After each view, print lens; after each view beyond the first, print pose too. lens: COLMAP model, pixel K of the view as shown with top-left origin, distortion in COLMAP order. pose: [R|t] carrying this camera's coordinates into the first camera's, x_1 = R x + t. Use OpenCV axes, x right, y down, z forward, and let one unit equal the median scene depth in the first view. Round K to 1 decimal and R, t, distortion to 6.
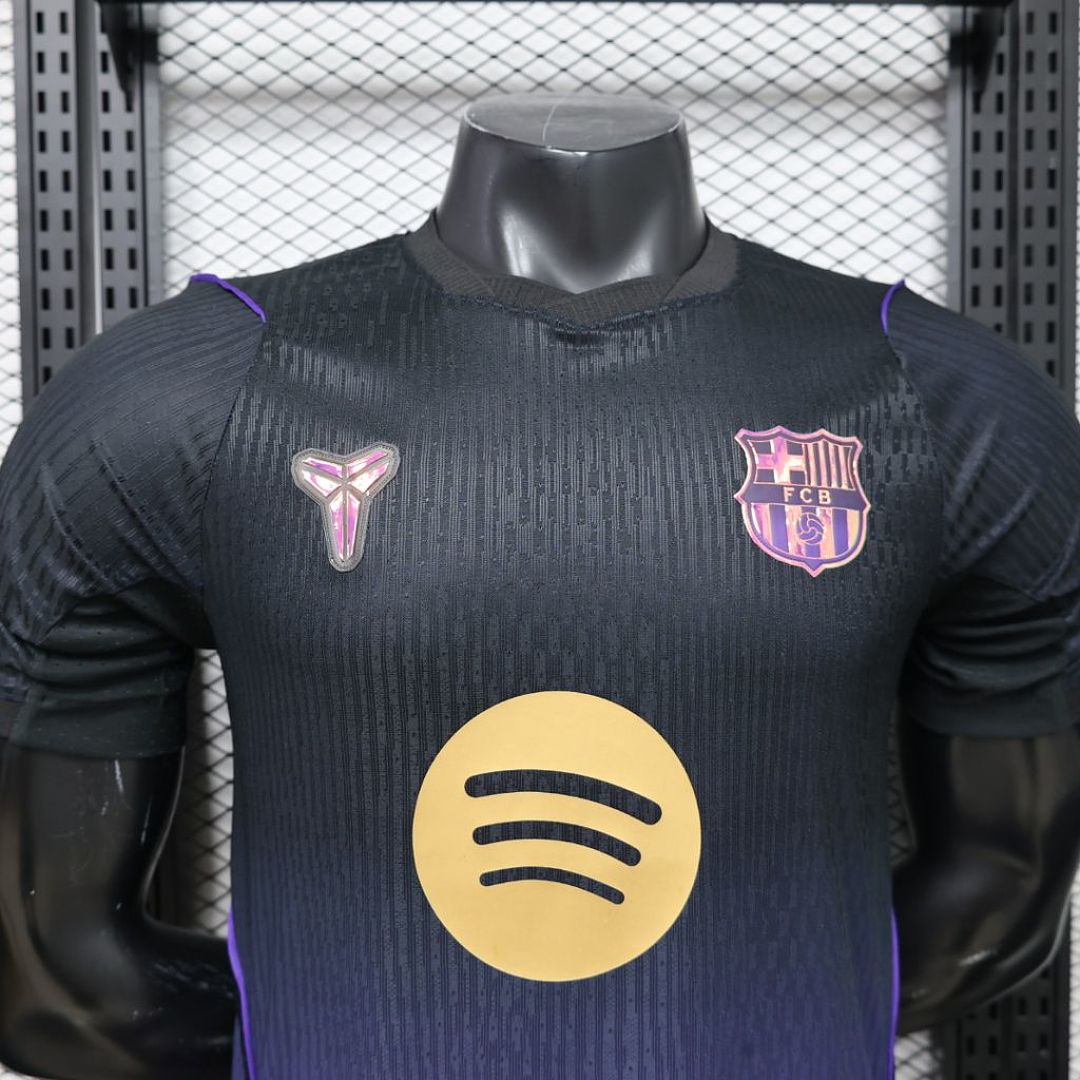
lens RADIAL K [[1088.7, 0, 540.0], [0, 1088.7, 540.0], [0, 0, 1]] dist [0.005319, 0.000822]
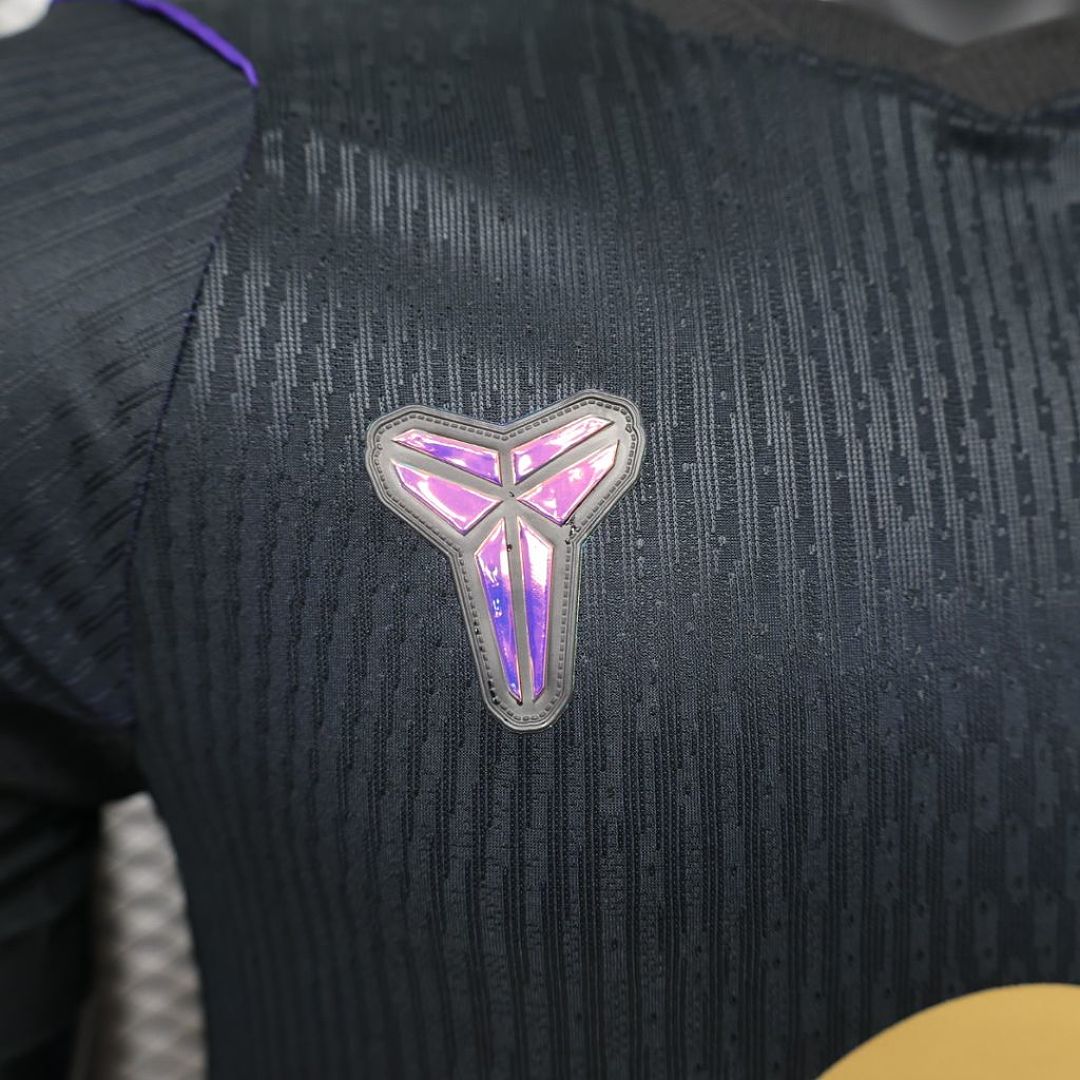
lens RADIAL K [[1088.7, 0, 540.0], [0, 1088.7, 540.0], [0, 0, 1]] dist [0.005319, 0.000822]
pose [[0.992039, -0.016071, 0.124902, -0.209824], [0.001181, 0.992967, 0.118385, -0.080531], [-0.125926, -0.117295, 0.985081, 0.584859]]
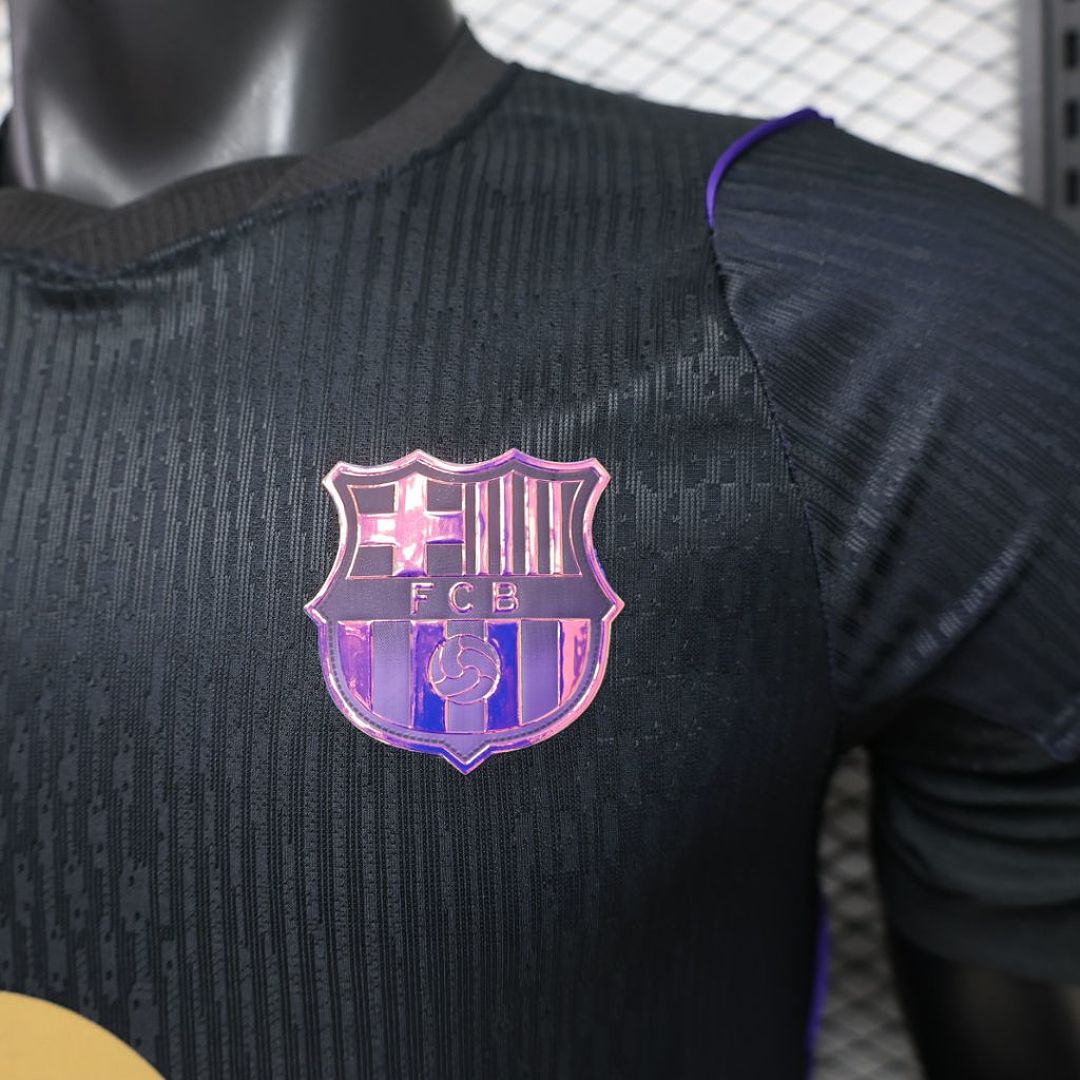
lens RADIAL K [[1088.7, 0, 540.0], [0, 1088.7, 540.0], [0, 0, 1]] dist [0.005319, 0.000822]
pose [[0.970698, -0.033059, -0.238016, 0.385906], [0.054536, 0.994954, 0.084221, -0.102279], [0.234031, -0.094734, 0.967603, 0.536699]]
